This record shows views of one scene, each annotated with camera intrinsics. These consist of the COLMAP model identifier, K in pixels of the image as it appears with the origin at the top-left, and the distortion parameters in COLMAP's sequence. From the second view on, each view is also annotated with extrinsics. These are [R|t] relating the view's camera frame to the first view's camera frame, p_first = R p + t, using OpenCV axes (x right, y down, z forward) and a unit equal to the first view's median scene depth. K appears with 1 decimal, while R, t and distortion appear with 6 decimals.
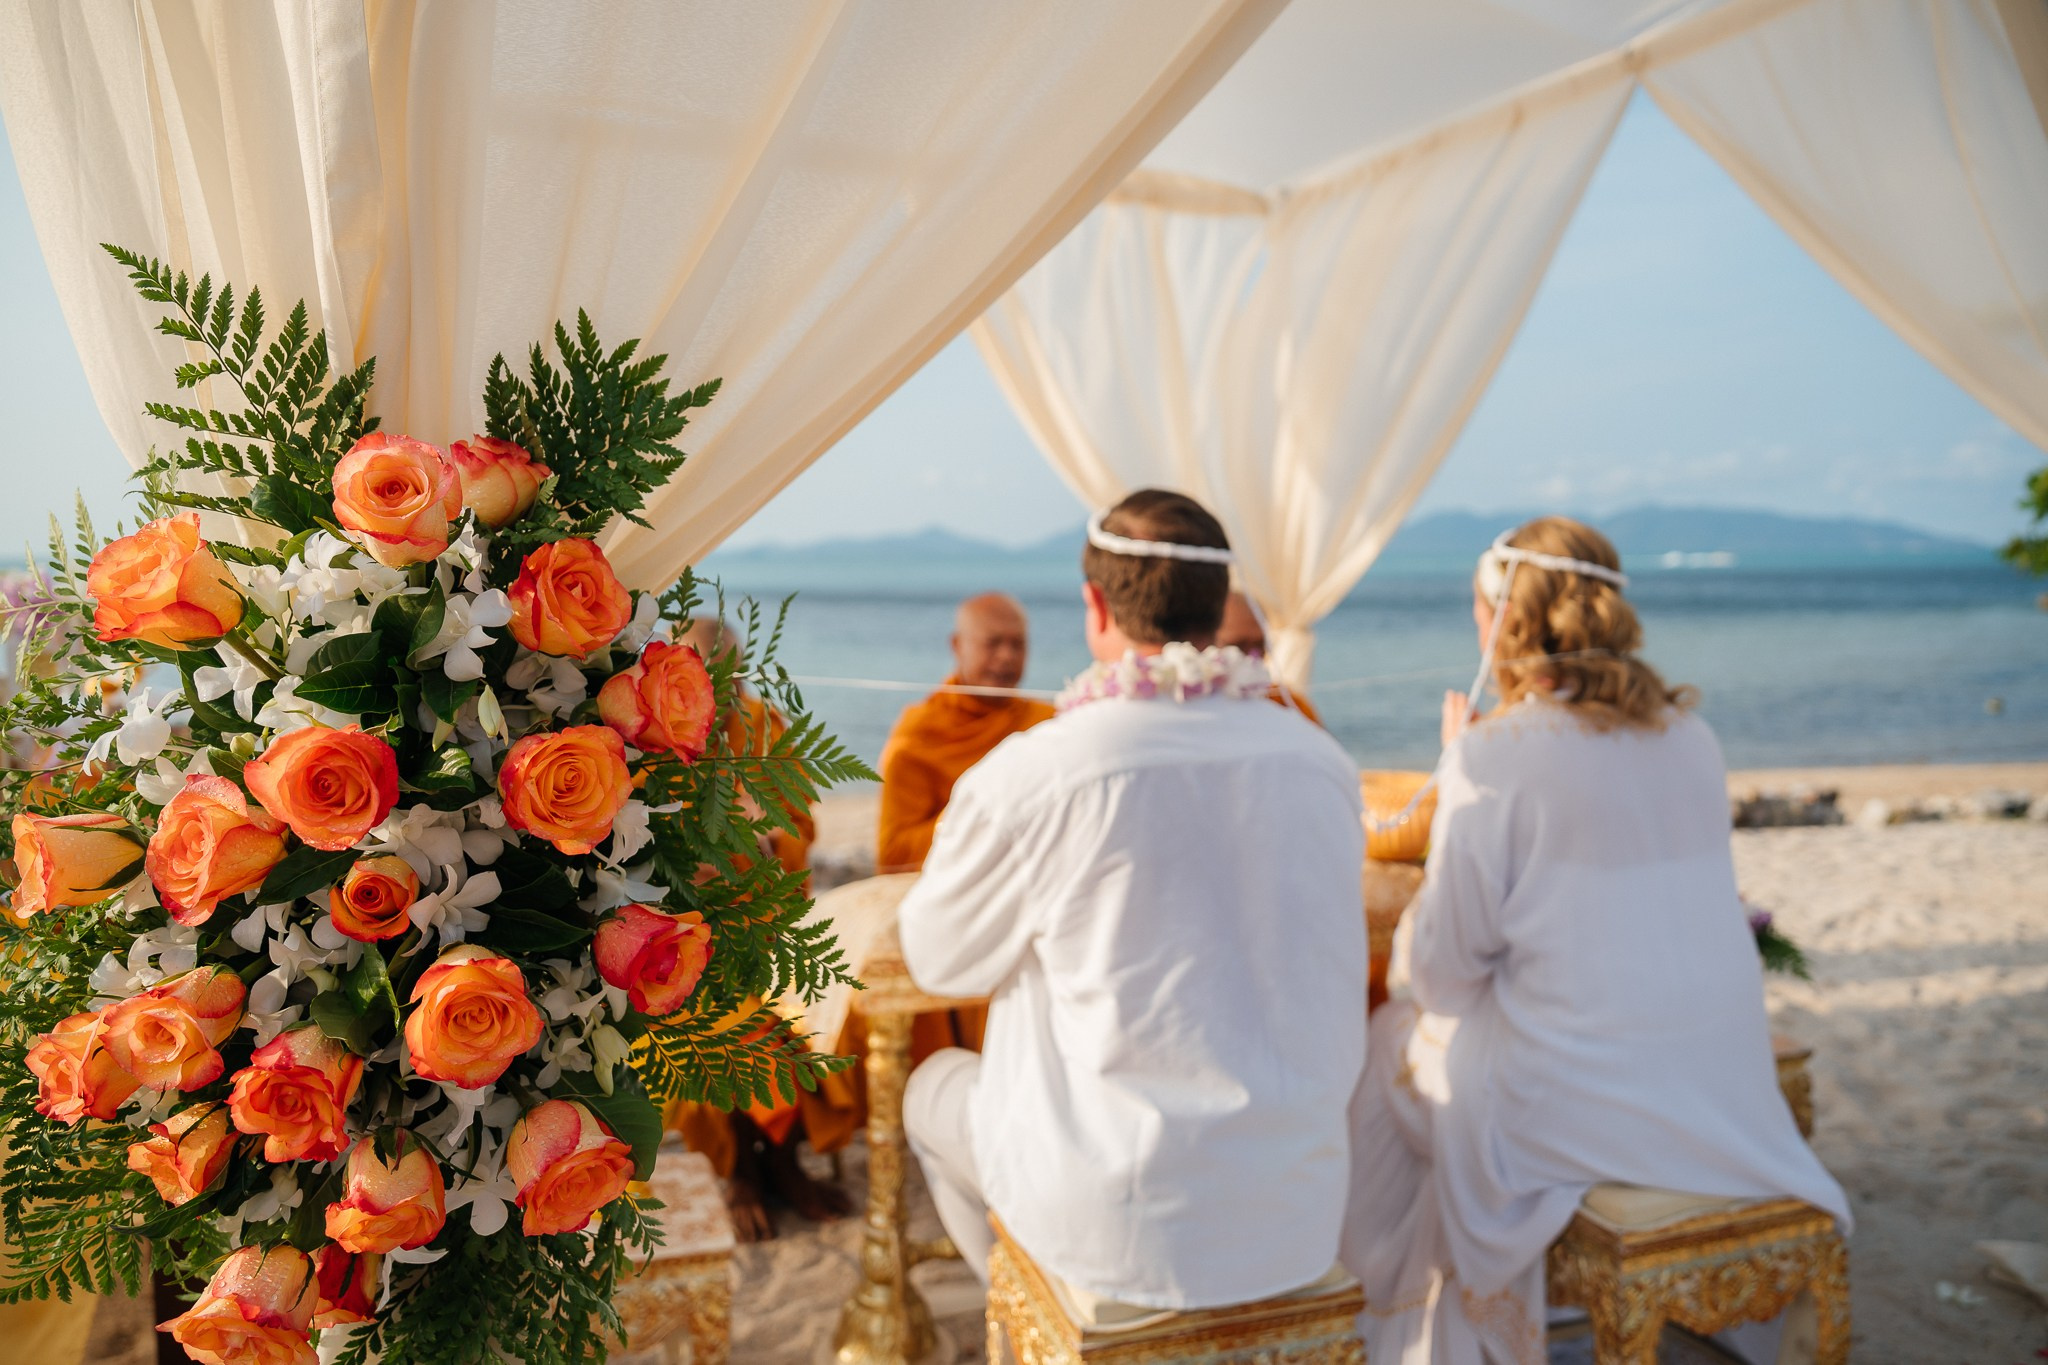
lens RADIAL K [[1442.4, 0, 1024.0], [0, 1442.4, 682.5], [0, 0, 1]] dist [-0.006739, -0.001139]
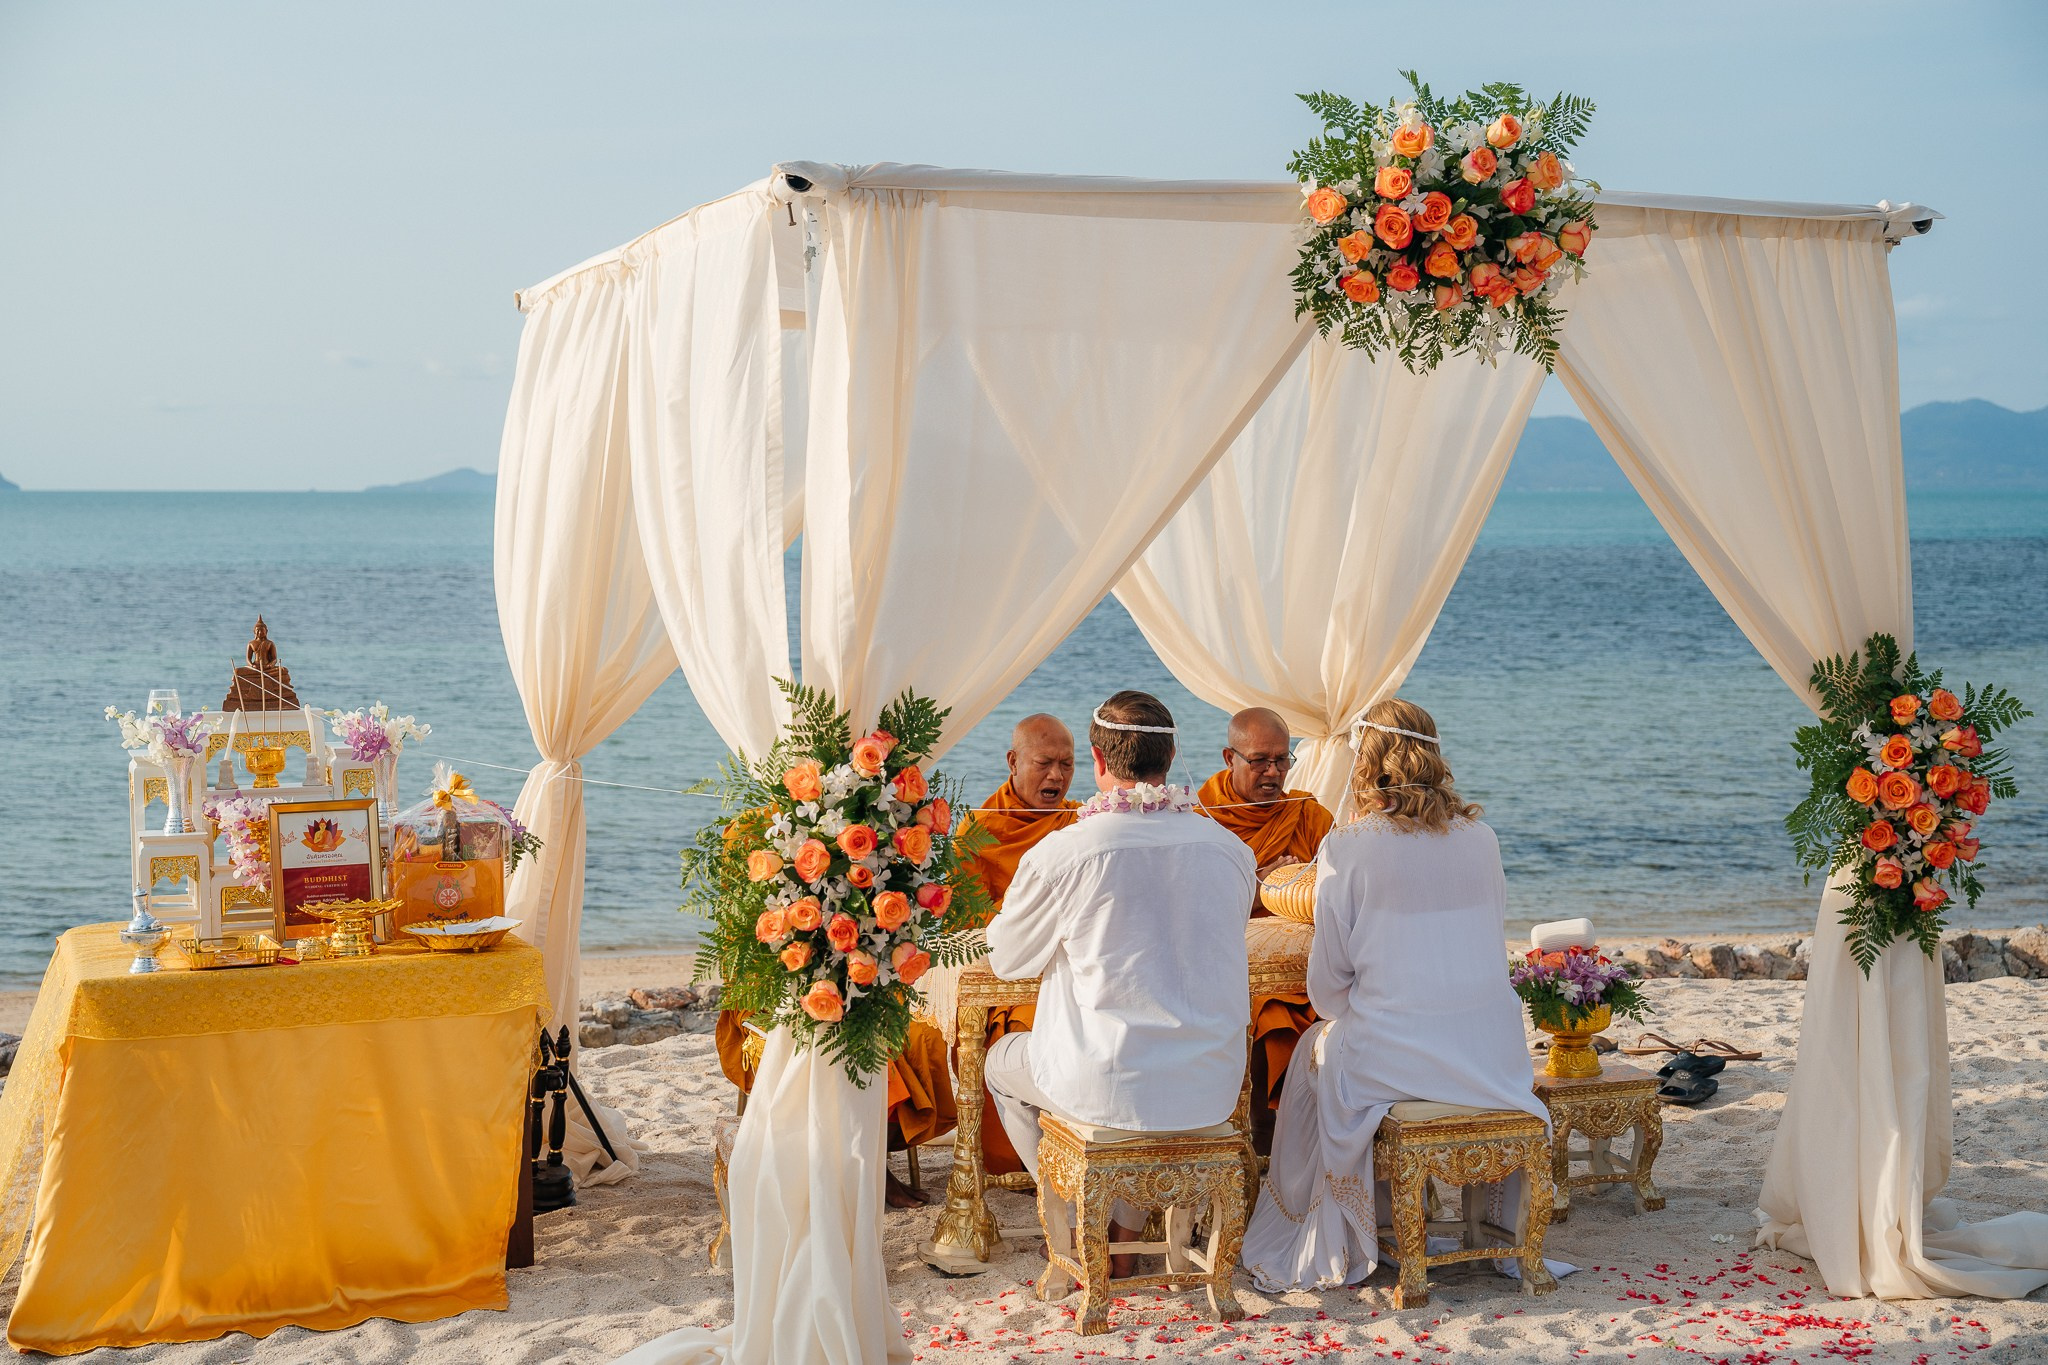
lens RADIAL K [[2619.5, 0, 1024.0], [0, 2619.5, 682.5], [0, 0, 1]] dist [0.025319, -0.449266]
pose [[0.999757, 0.003646, -0.021718, 0.054366], [-0.004233, 0.999626, -0.027035, -0.120688], [0.021612, 0.027121, 0.999399, -4.507608]]
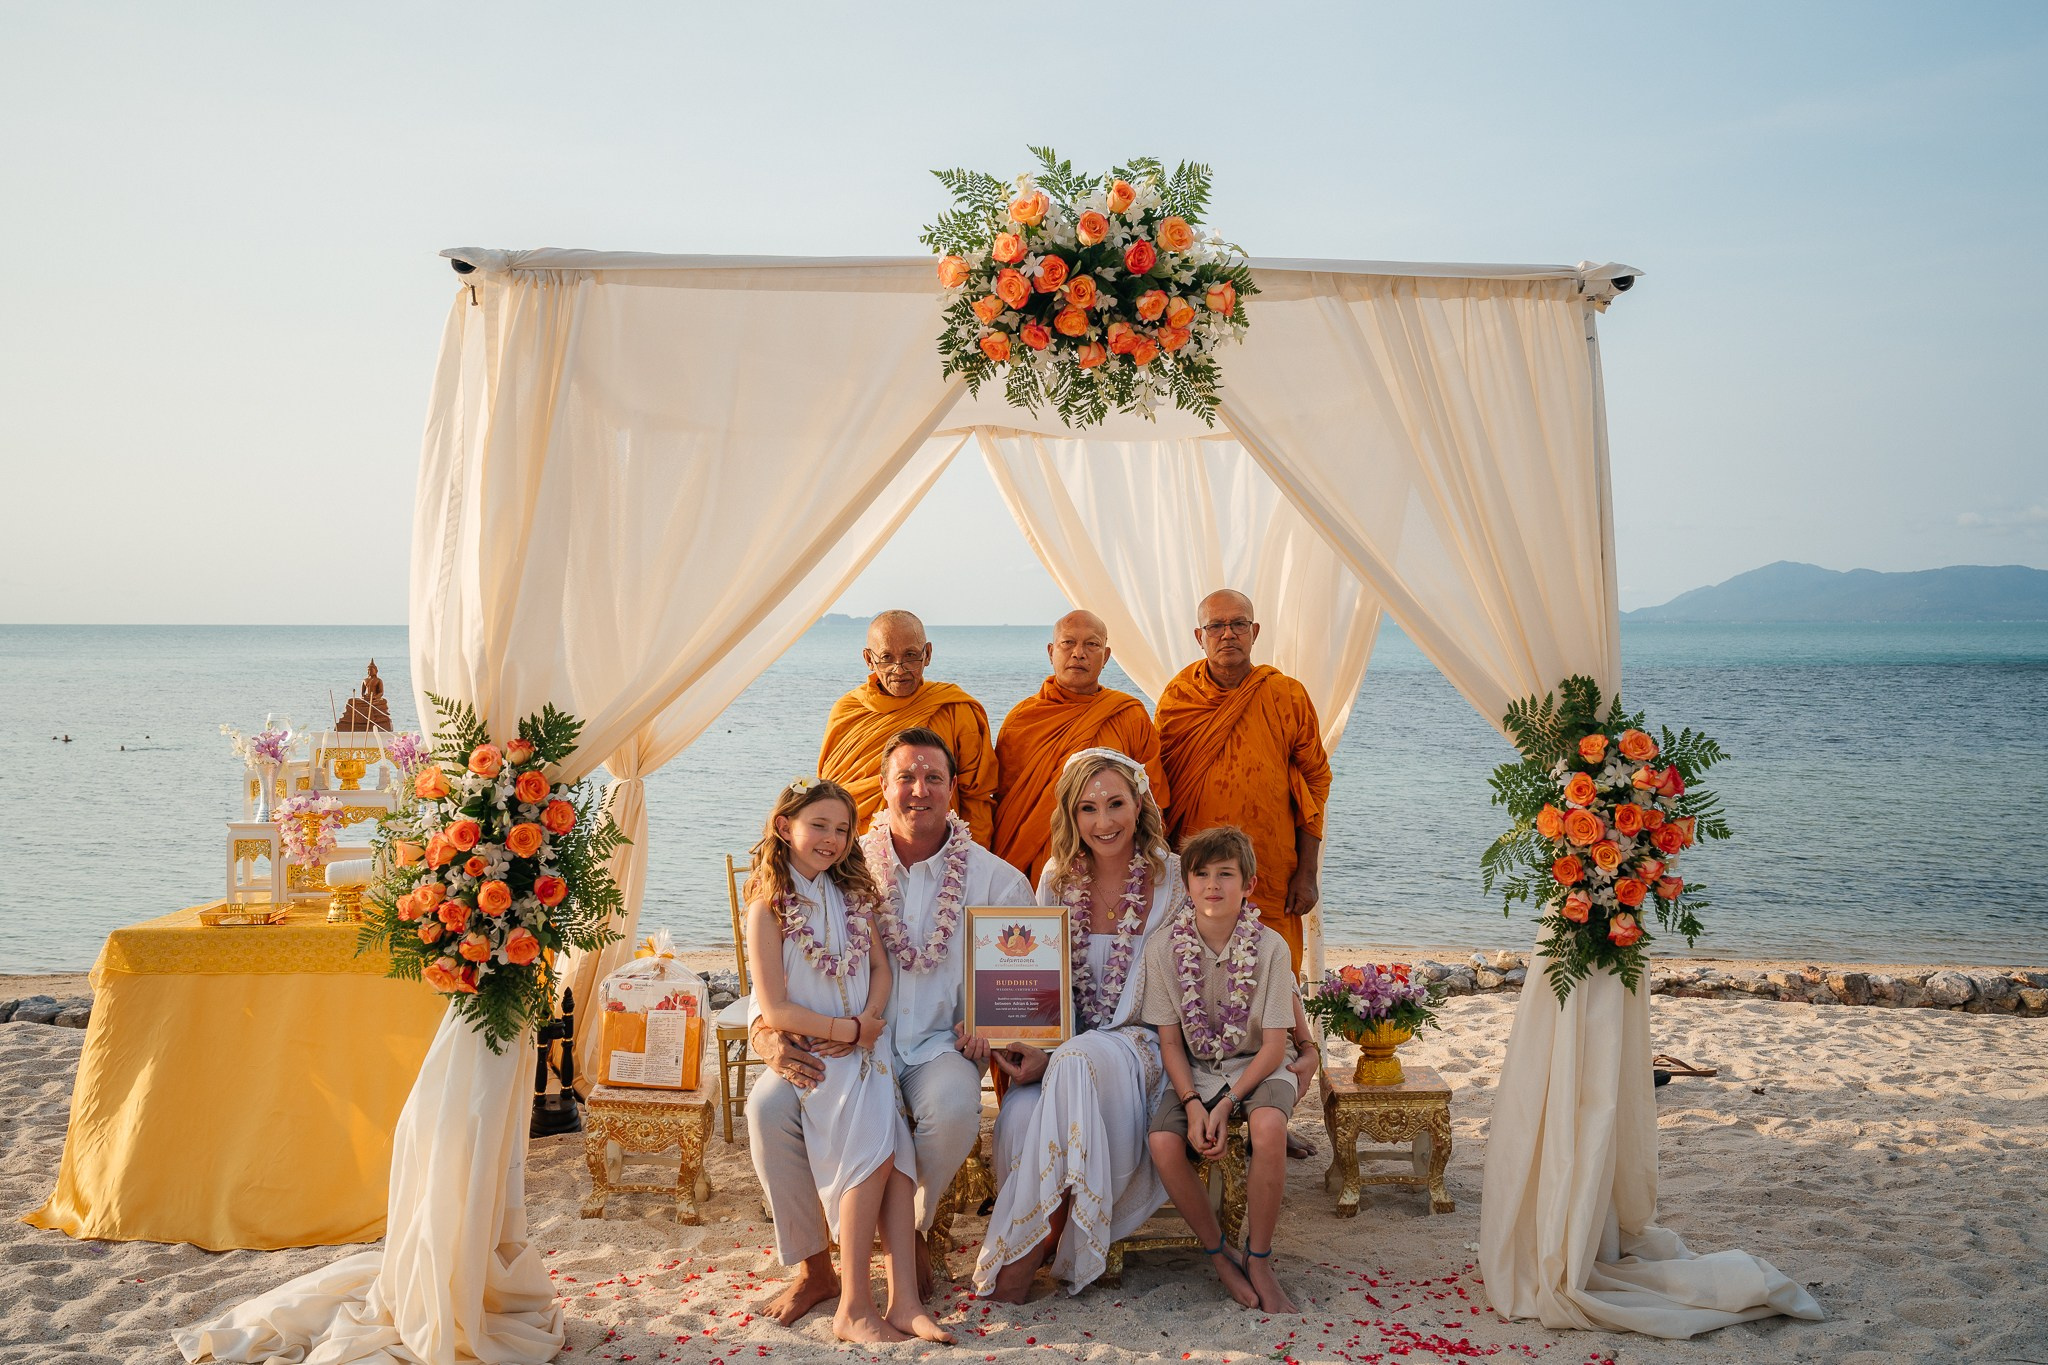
lens RADIAL K [[1849.9, 0, 1024.0], [0, 1849.9, 682.5], [0, 0, 1]] dist [0.004809, -0.254833]
pose [[0.959540, 0.013162, -0.281265, 2.032400], [-0.031654, 0.997617, -0.061305, -0.071474], [0.279788, 0.067728, 0.957670, -2.912943]]
